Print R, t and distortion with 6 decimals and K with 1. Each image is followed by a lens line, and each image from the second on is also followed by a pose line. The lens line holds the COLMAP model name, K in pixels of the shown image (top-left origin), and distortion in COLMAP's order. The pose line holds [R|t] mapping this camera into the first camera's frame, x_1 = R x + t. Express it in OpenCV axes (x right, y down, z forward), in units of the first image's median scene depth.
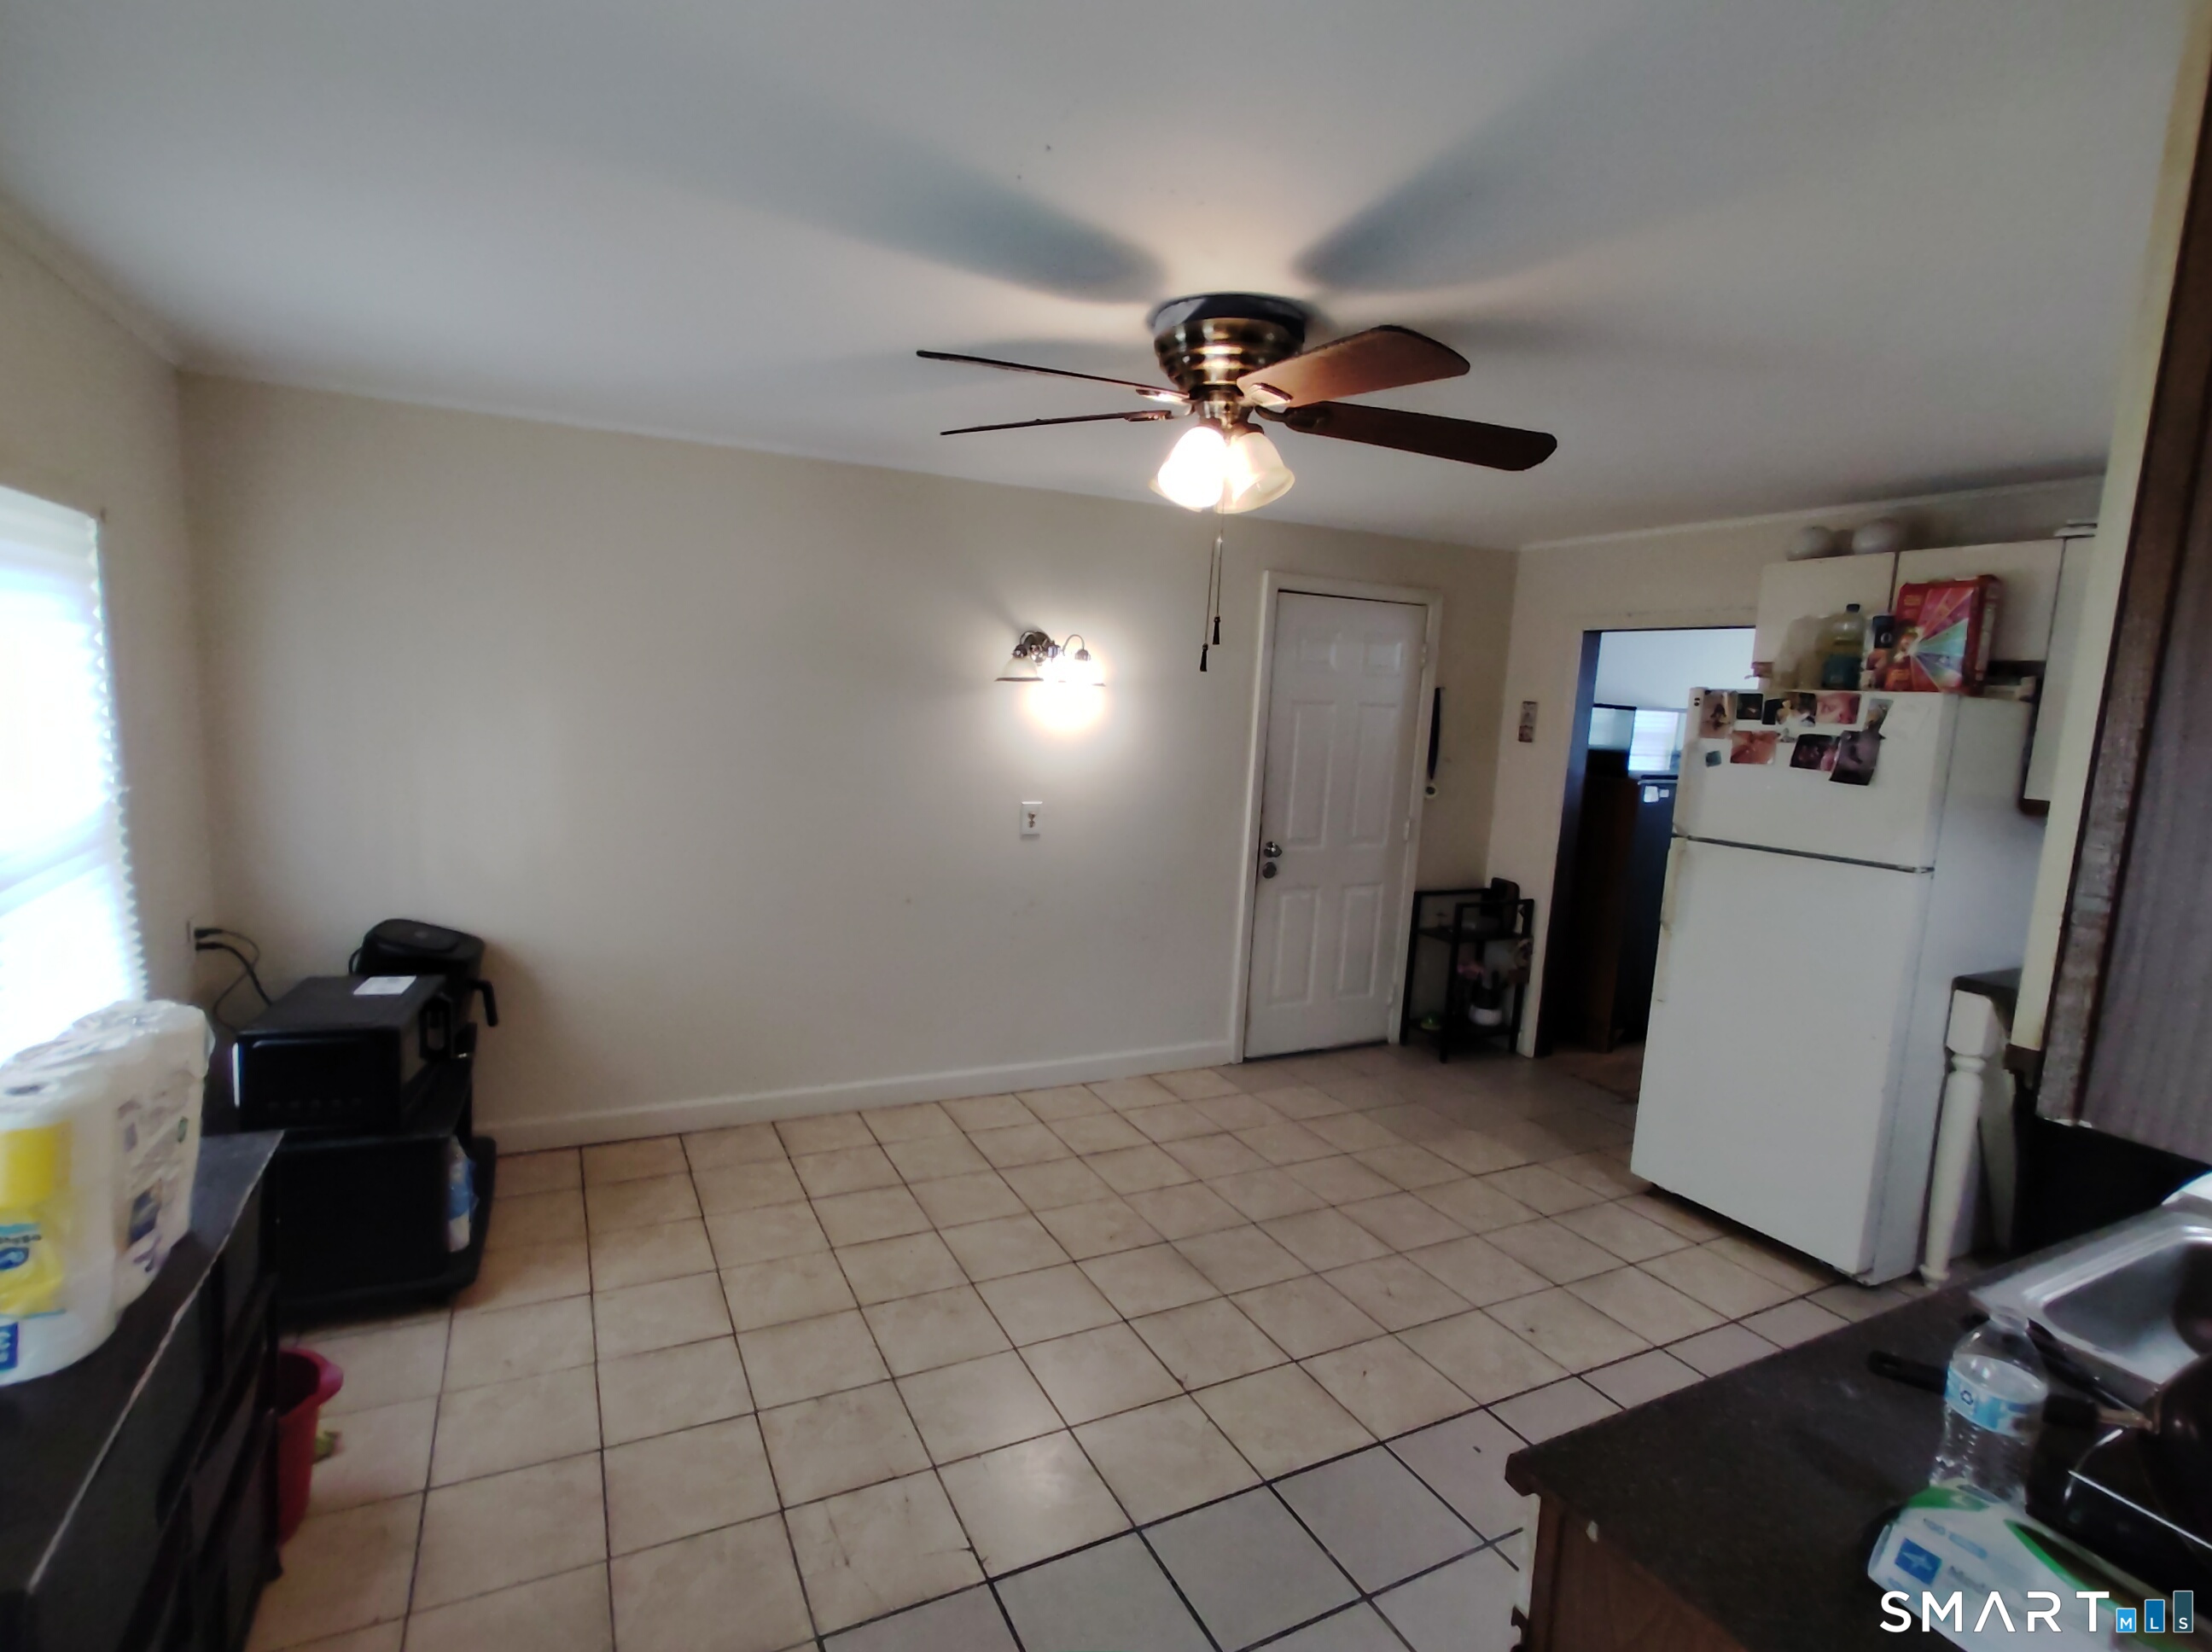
lens RADIAL K [[1077.9, 0, 1093.1], [0, 1077.9, 823.6], [0, 0, 1]] dist [-0.010039, 0.002681]
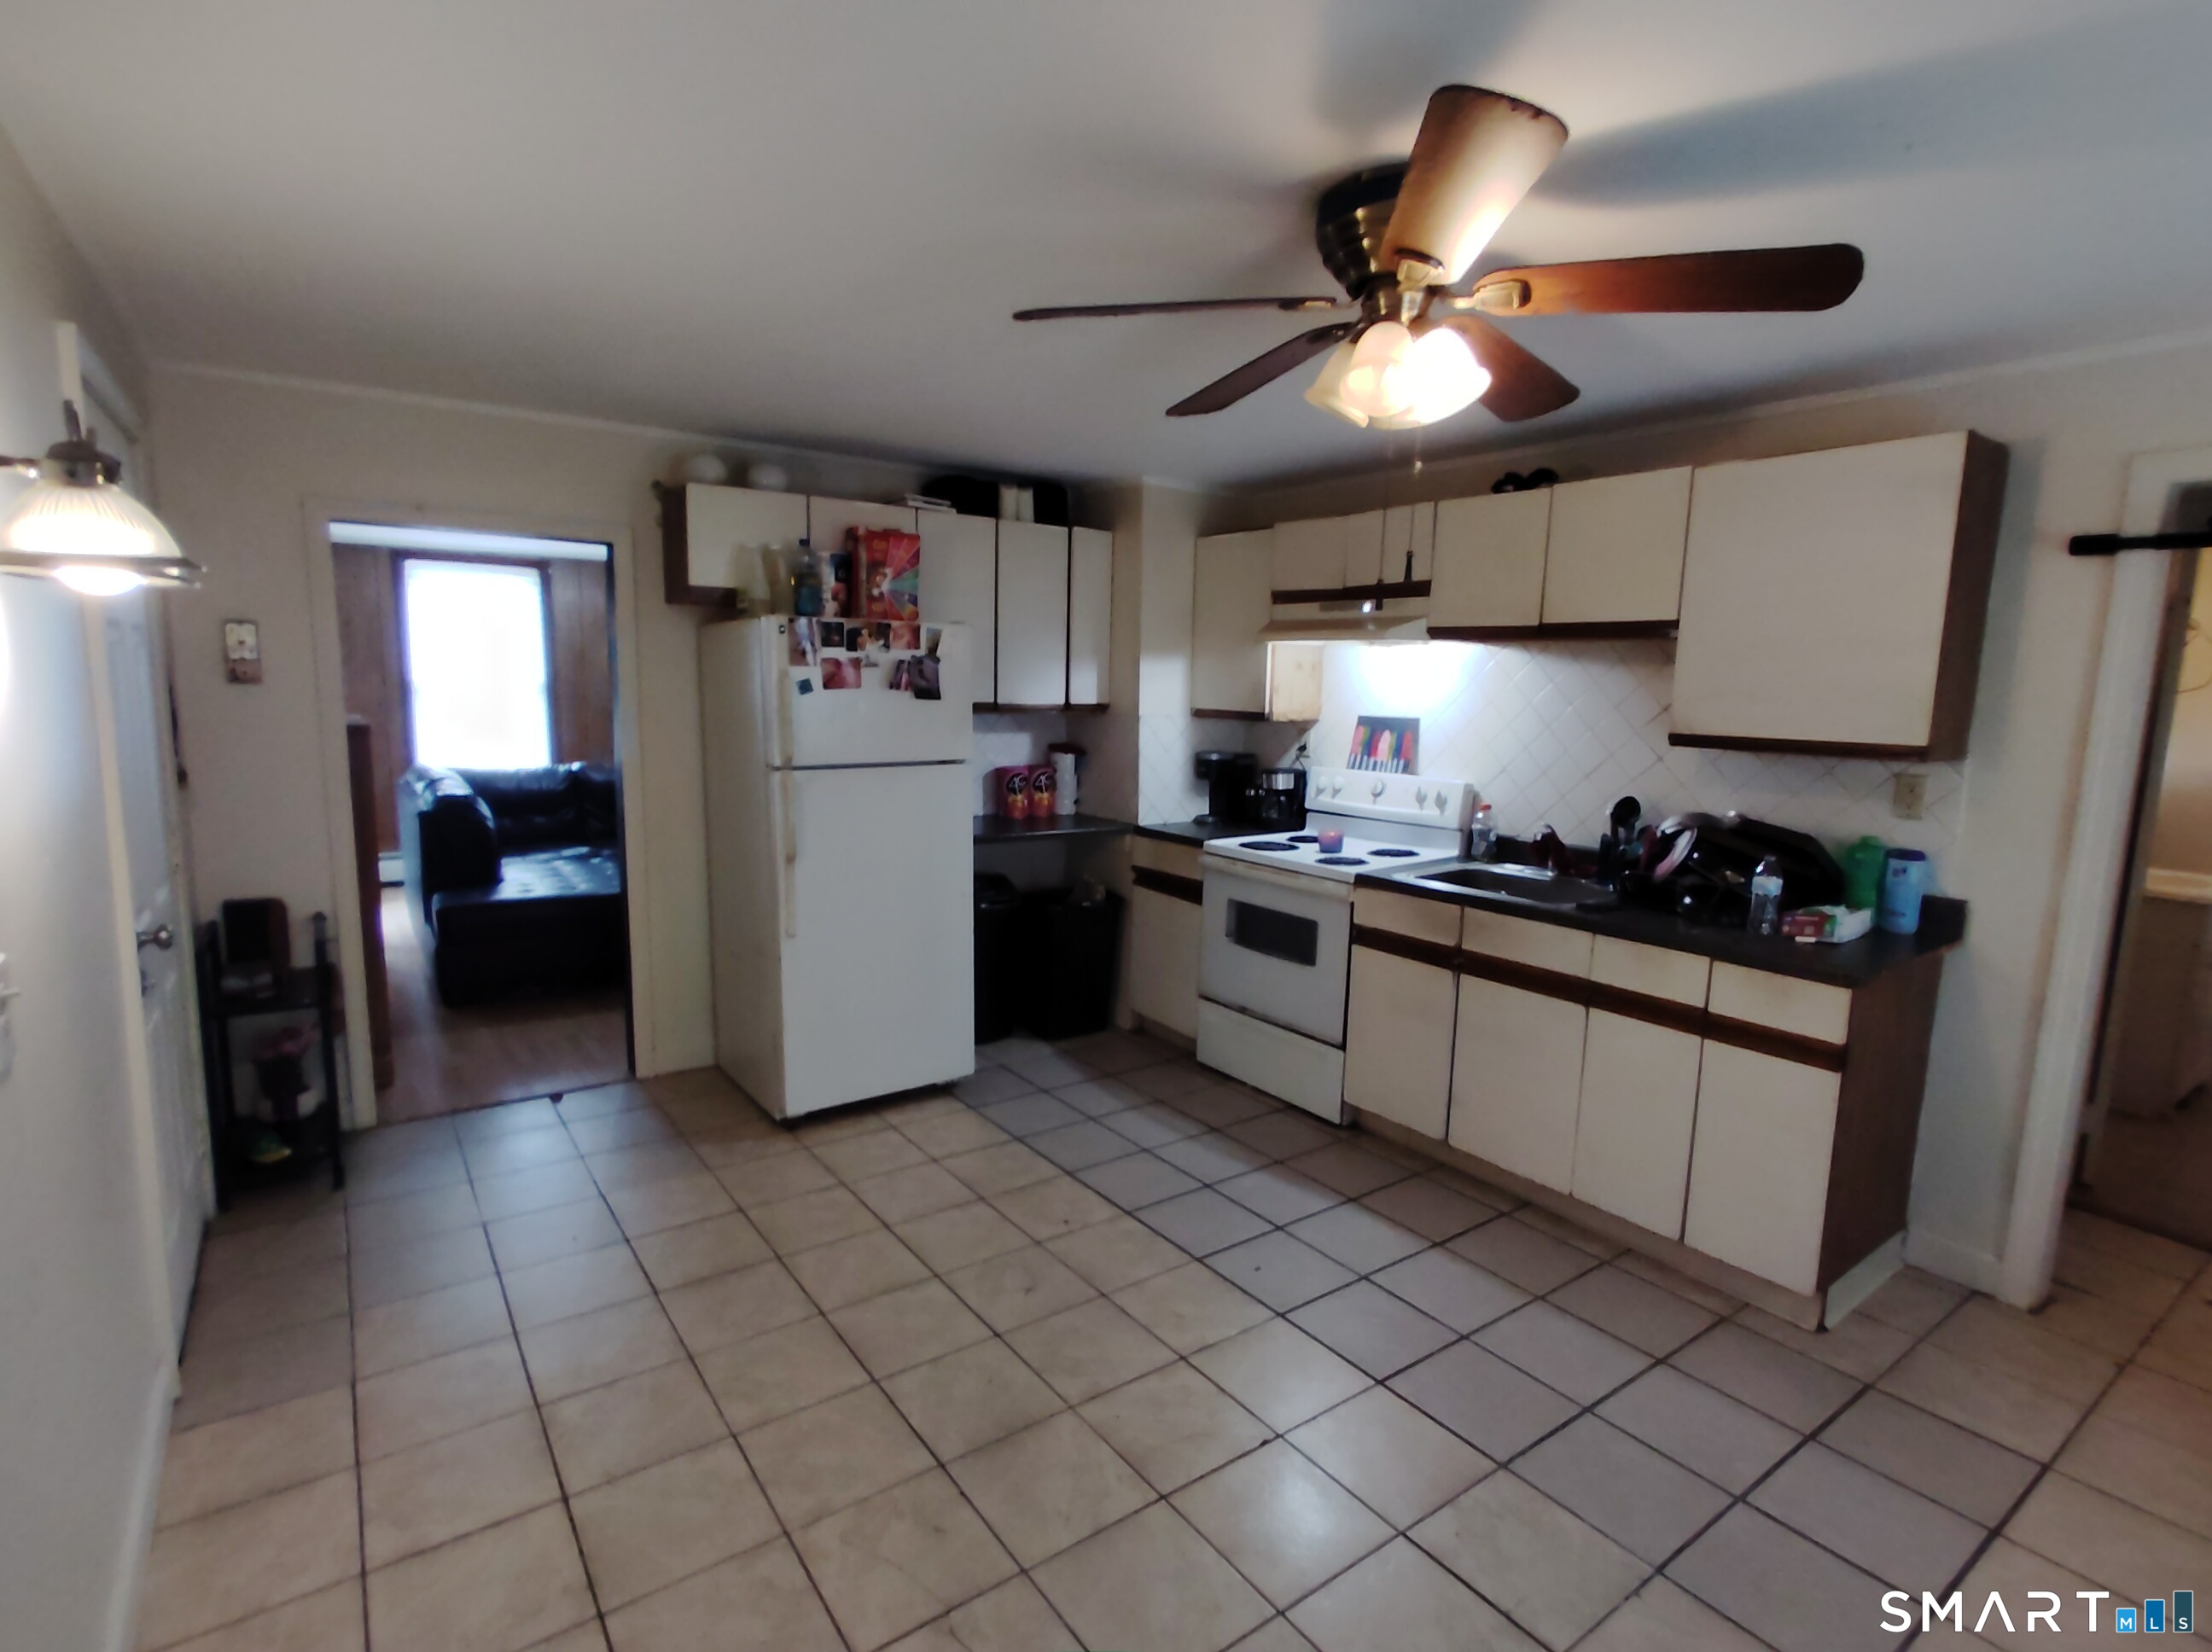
lens RADIAL K [[1077.9, 0, 1101.4], [0, 1077.9, 839.3], [0, 0, 1]] dist [-0.010039, 0.002681]
pose [[-0.151448, -0.194692, 0.969102, -0.507504], [0.094765, 0.973035, 0.210292, -0.114685], [-0.983912, 0.123686, -0.128914, 0.934852]]
